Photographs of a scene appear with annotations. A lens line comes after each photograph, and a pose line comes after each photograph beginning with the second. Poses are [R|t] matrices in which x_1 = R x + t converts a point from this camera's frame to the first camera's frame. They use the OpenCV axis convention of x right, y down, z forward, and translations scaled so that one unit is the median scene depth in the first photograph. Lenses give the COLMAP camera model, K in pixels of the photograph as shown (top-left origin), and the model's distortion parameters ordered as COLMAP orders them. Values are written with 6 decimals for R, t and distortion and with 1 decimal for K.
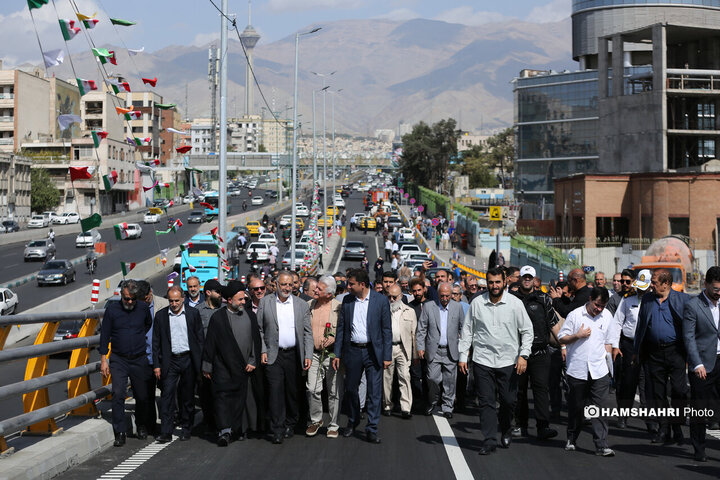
lens RADIAL K [[1442.1, 0, 360.0], [0, 1442.1, 240.0], [0, 0, 1]] dist [-0.010070, -2.658076]
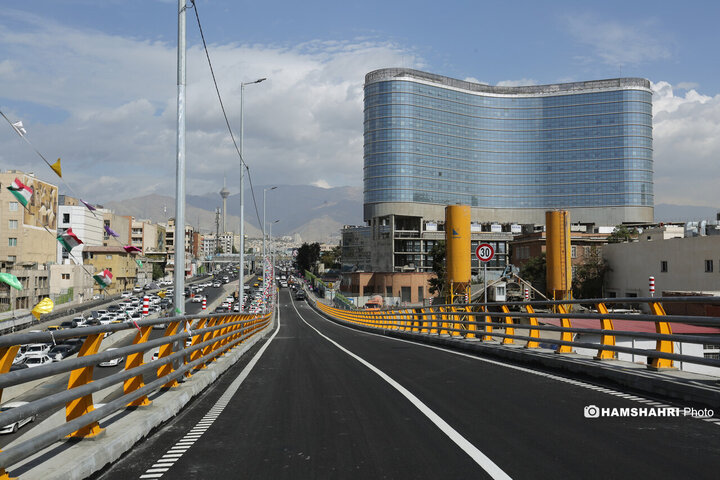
lens RADIAL K [[694.5, 0, 360.0], [0, 694.5, 240.0], [0, 0, 1]] dist [0.013055, 0.015665]
pose [[0.992351, 0.008637, 0.123143, -0.014550], [-0.000433, 0.997787, -0.066493, -0.008007], [-0.123445, 0.065931, 0.990159, -0.253402]]
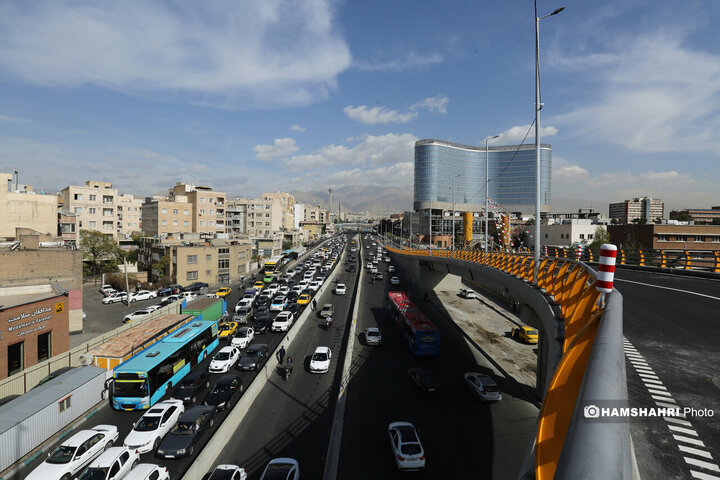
lens RADIAL K [[372.5, 0, 367.3], [0, 372.5, 237.0], [0, 0, 1]] dist [-0.002268, -0.000416]
pose [[0.998476, 0.019027, 0.051803, -0.111270], [-0.018964, 0.999819, -0.001719, -0.012648], [-0.051827, 0.000734, 0.998656, -0.472297]]
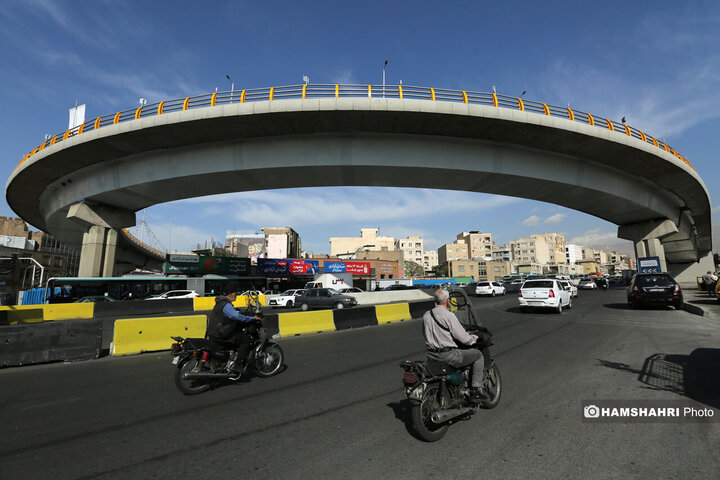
lens RADIAL K [[372.5, 0, 367.3], [0, 372.5, 237.0], [0, 0, 1]] dist [-0.002268, -0.000416]
pose [[0.750684, -0.130876, -0.647569, 0.019707], [0.012295, 0.982780, -0.184369, 0.078687], [0.660548, 0.130441, 0.739366, -0.642993]]
